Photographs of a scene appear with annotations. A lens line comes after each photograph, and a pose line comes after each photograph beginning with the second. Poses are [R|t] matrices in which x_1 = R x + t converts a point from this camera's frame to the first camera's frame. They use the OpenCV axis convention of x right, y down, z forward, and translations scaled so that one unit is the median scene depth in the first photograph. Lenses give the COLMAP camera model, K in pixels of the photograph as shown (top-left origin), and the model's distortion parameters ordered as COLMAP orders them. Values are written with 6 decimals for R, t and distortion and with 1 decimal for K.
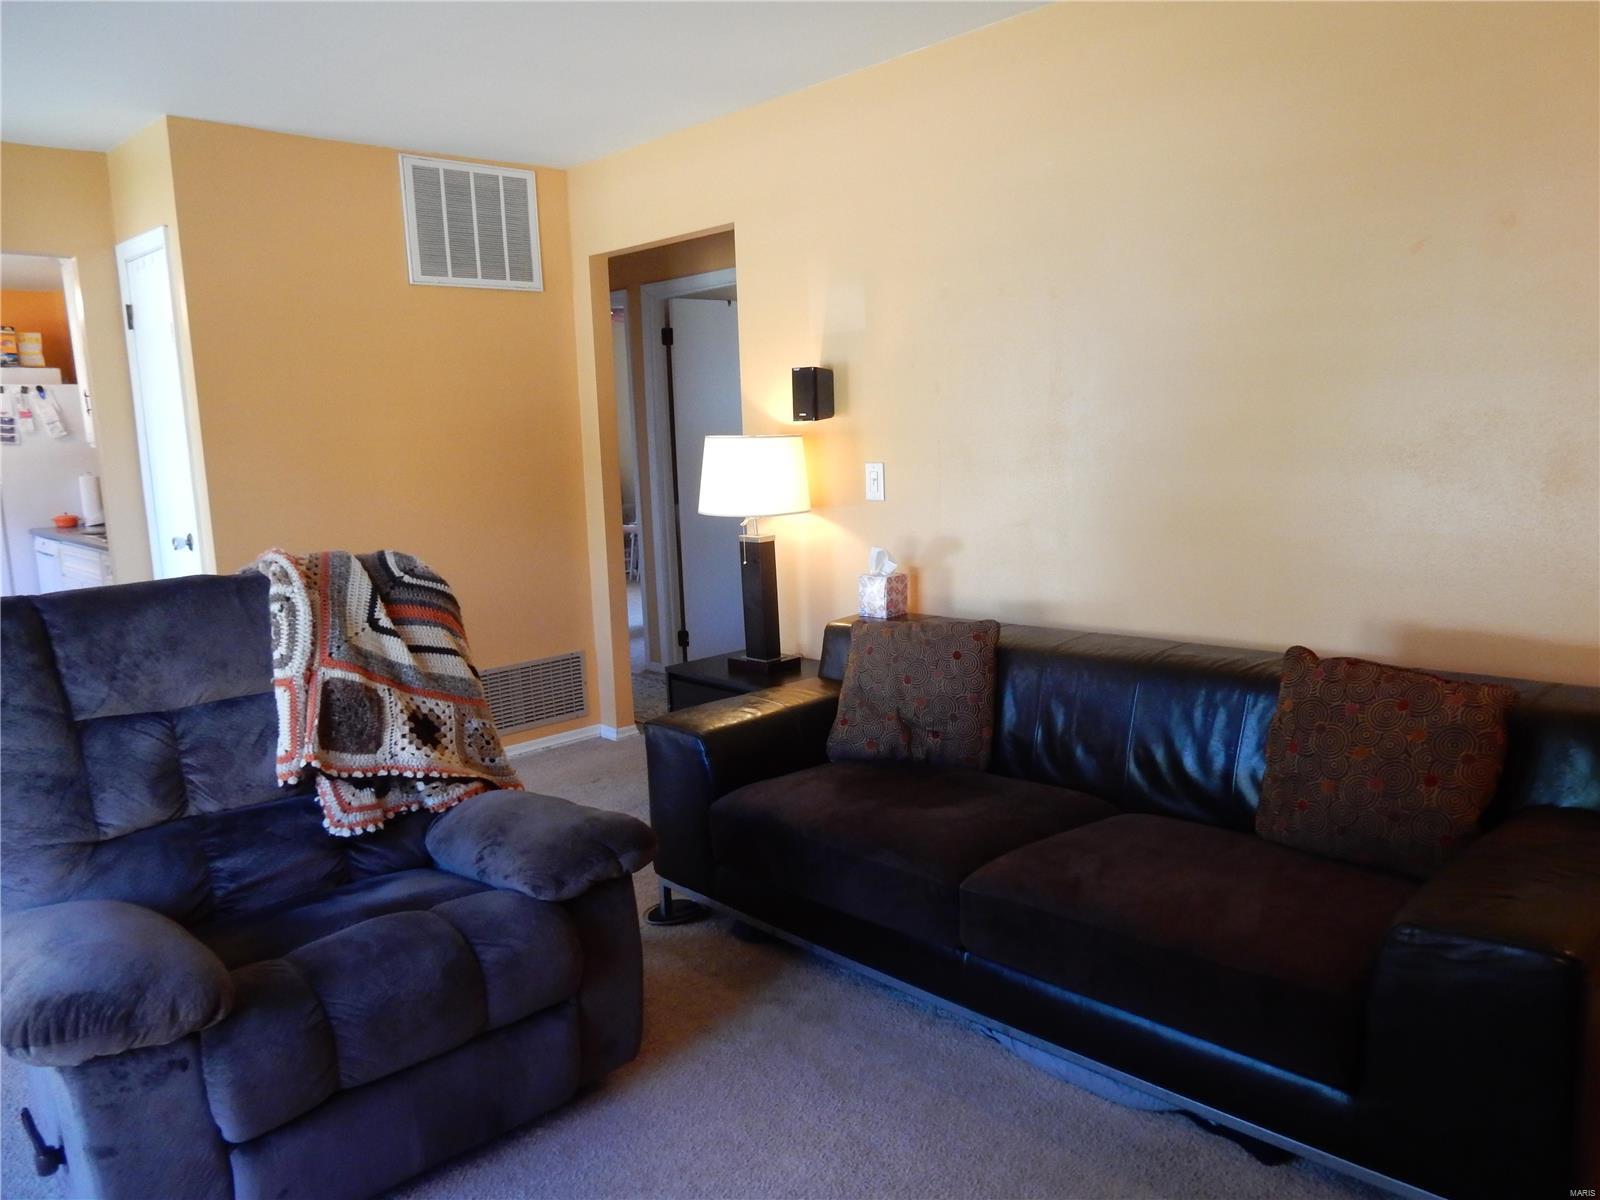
lens RADIAL K [[1167.9, 0, 798.2], [0, 1167.9, 612.5], [0, 0, 1]] dist [-0.010996, 0.002159]
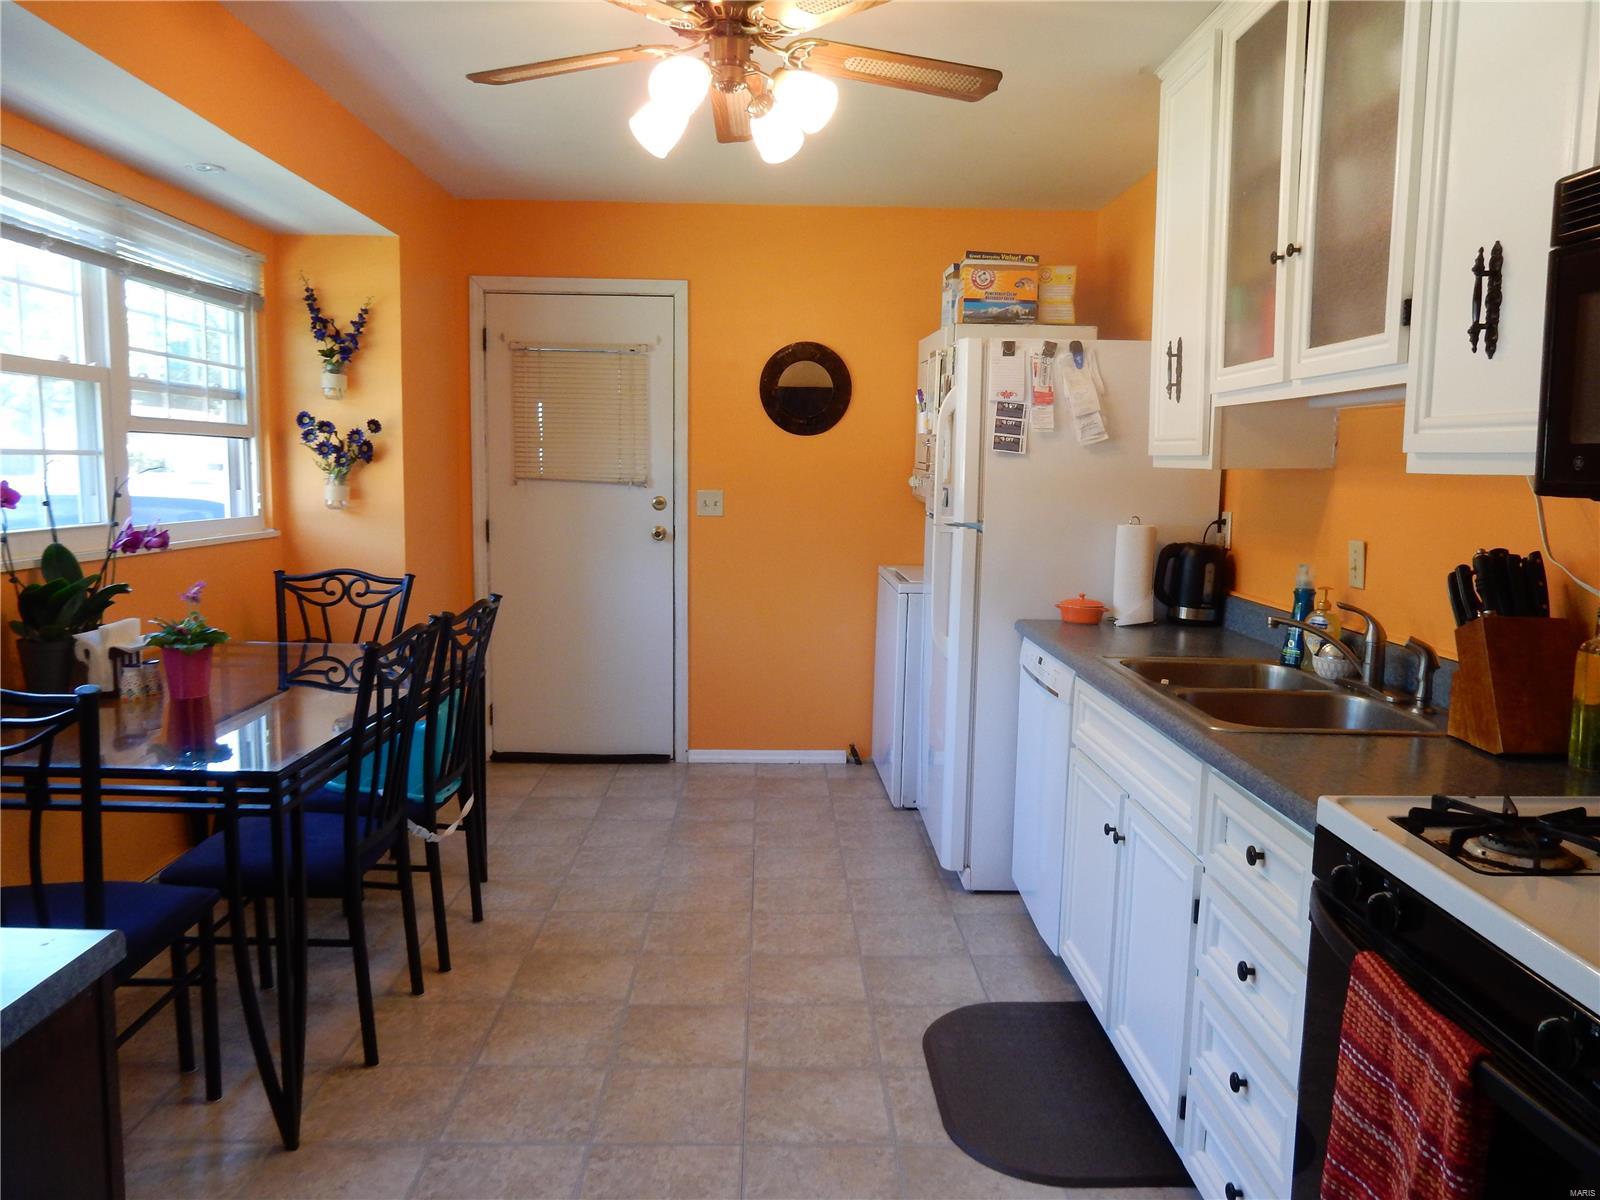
lens RADIAL K [[1167.9, 0, 792.1], [0, 1167.9, 622.0], [0, 0, 1]] dist [-0.010996, 0.002159]
pose [[0.731626, 0.129266, -0.669338, -0.387166], [-0.142586, 0.989157, 0.035175, -0.074849], [0.666628, 0.069703, 0.742125, 0.549081]]
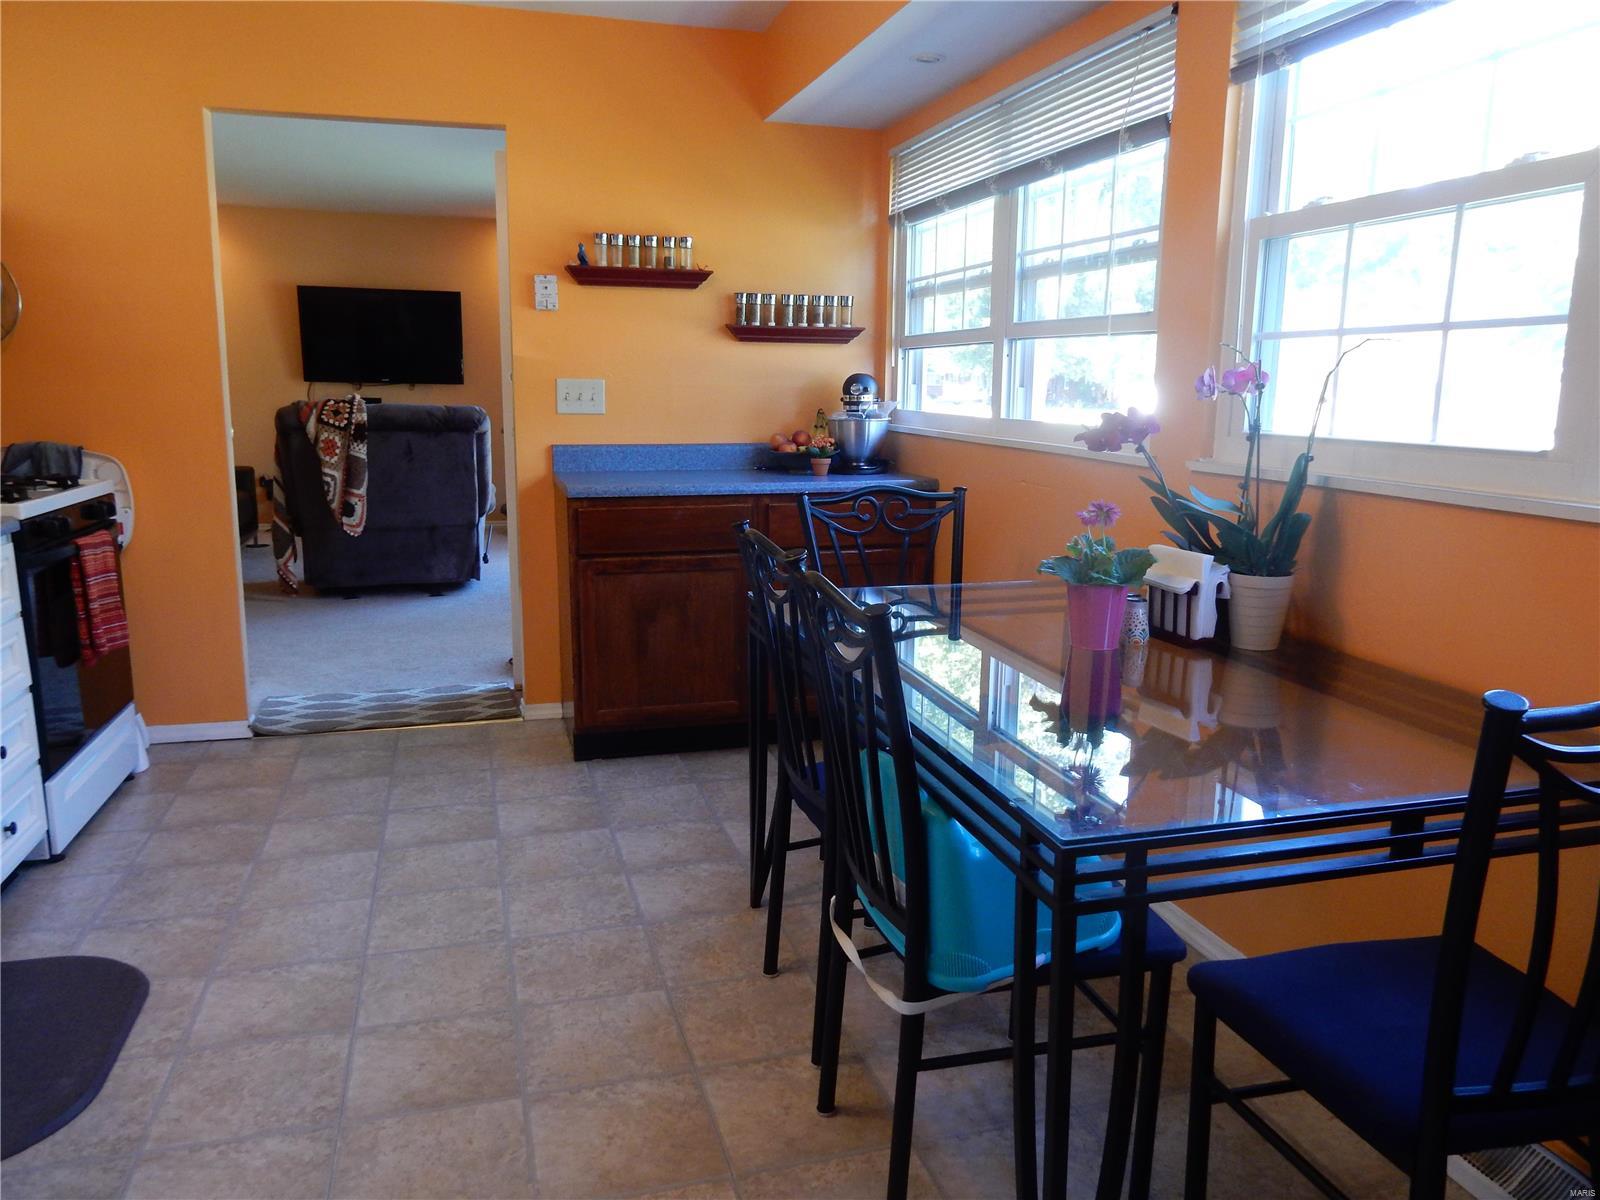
lens RADIAL K [[1167.9, 0, 789.5], [0, 1167.9, 625.9], [0, 0, 1]] dist [-0.010996, 0.002159]
pose [[-0.880436, -0.083766, 0.466708, -0.889650], [0.079766, 0.944080, 0.319923, -0.116928], [-0.467408, 0.318899, -0.824520, 1.012437]]
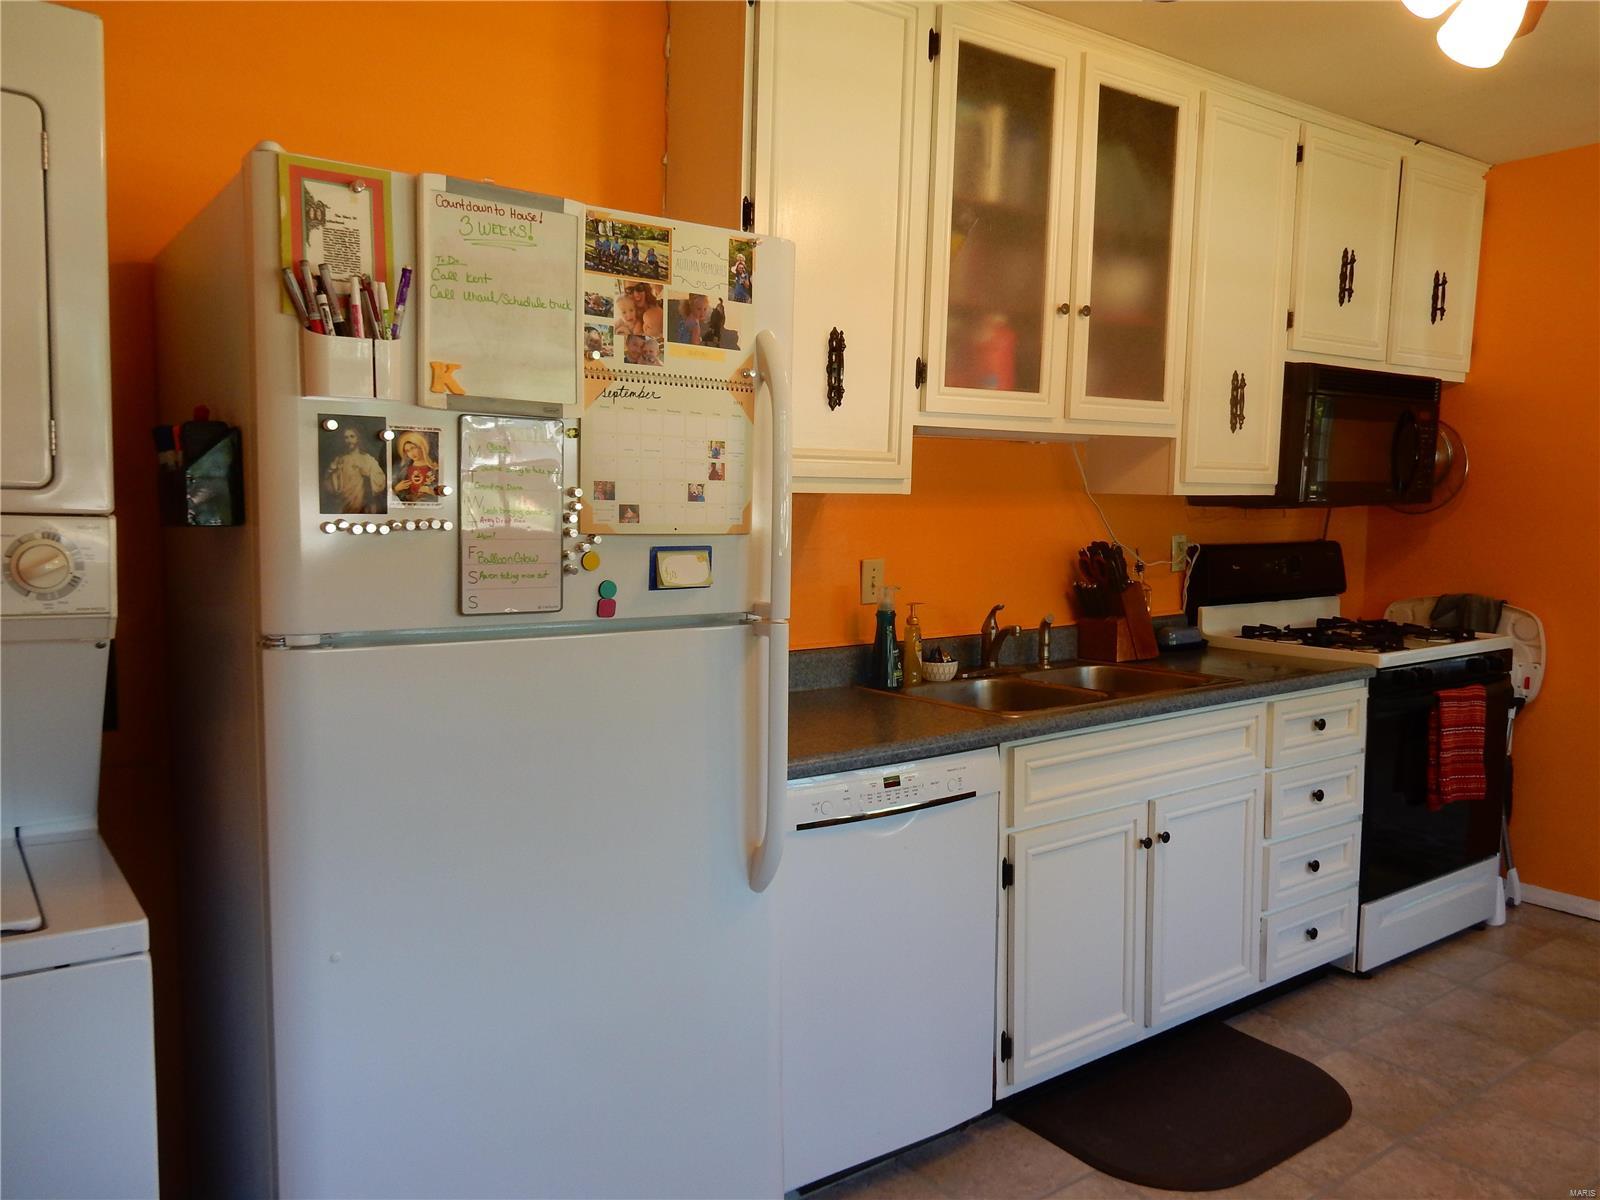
lens RADIAL K [[1167.9, 0, 802.5], [0, 1167.9, 615.3], [0, 0, 1]] dist [-0.010996, 0.002159]
pose [[0.150379, -0.073870, 0.985865, -0.944269], [0.152153, 0.987053, 0.050751, -0.121618], [-0.976850, 0.142370, 0.159672, 0.935971]]
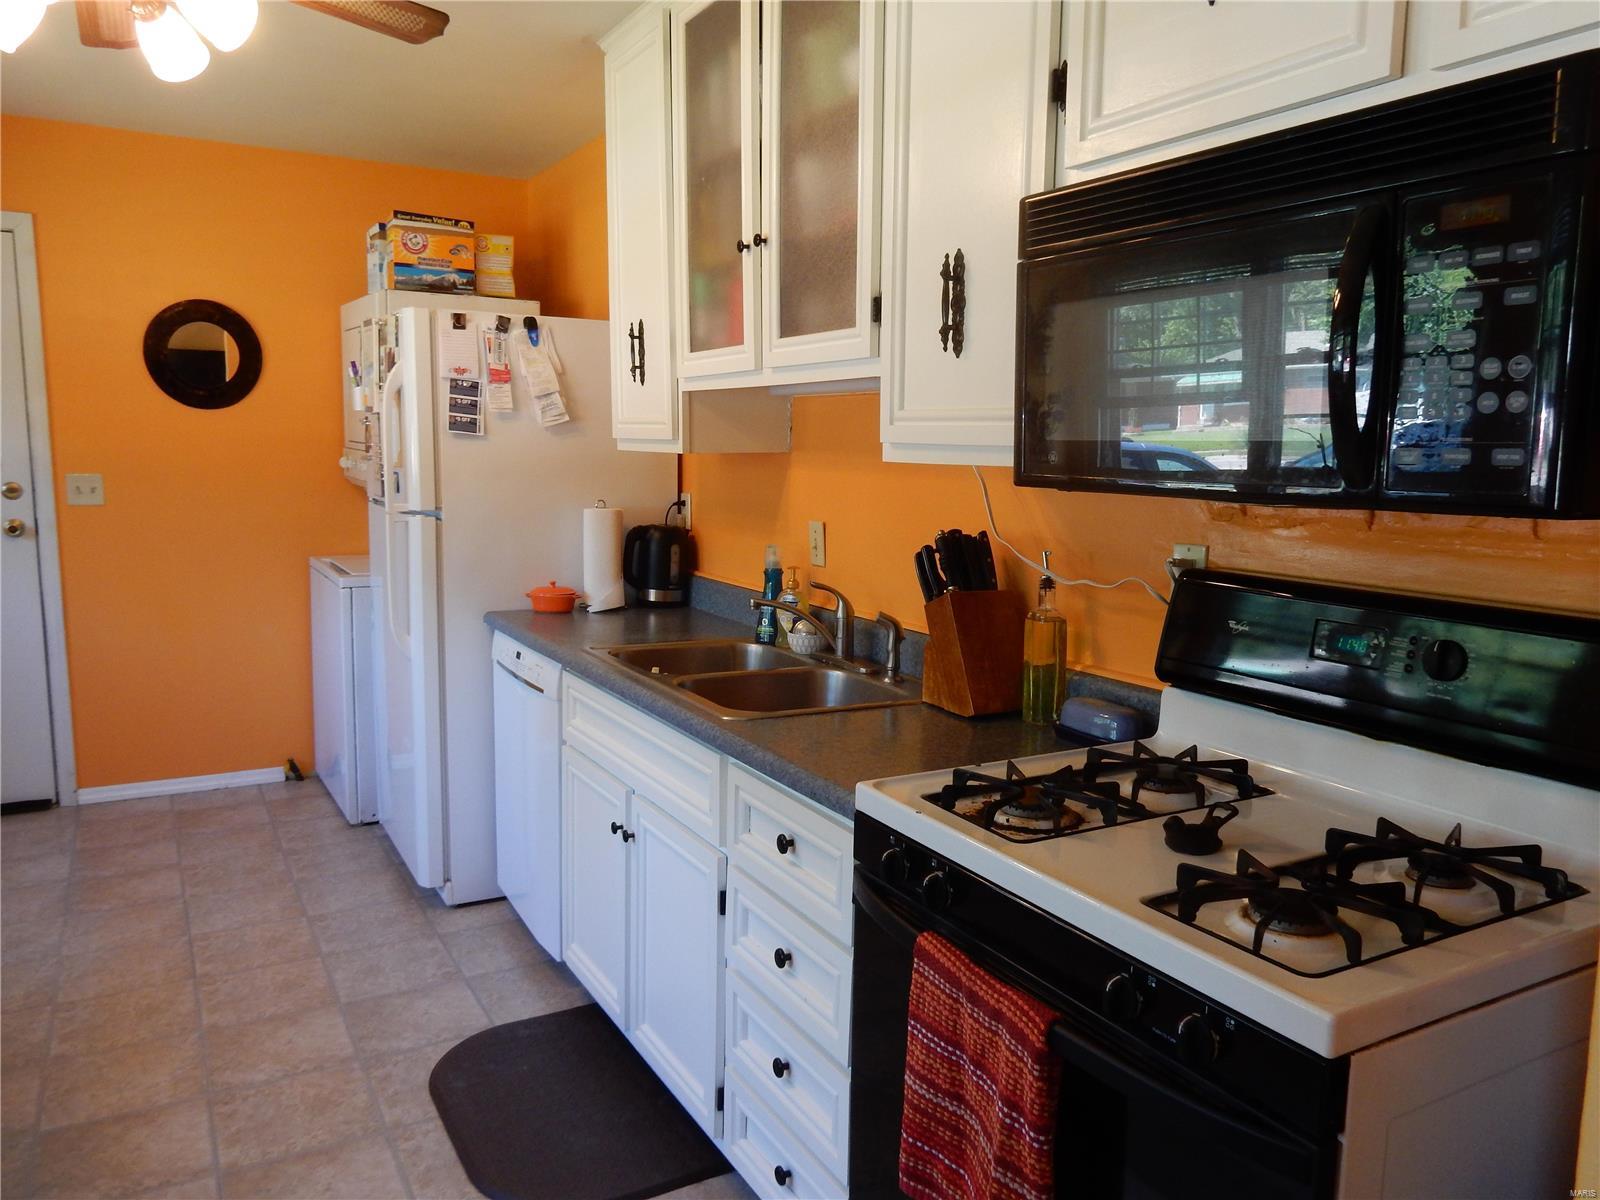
lens RADIAL K [[1167.9, 0, 797.5], [0, 1167.9, 622.7], [0, 0, 1]] dist [-0.010996, 0.002159]
pose [[0.967089, 0.082926, -0.240544, -0.417803], [-0.085259, 0.996359, 0.000713, -0.078924], [0.239727, 0.019819, 0.970638, 0.559042]]
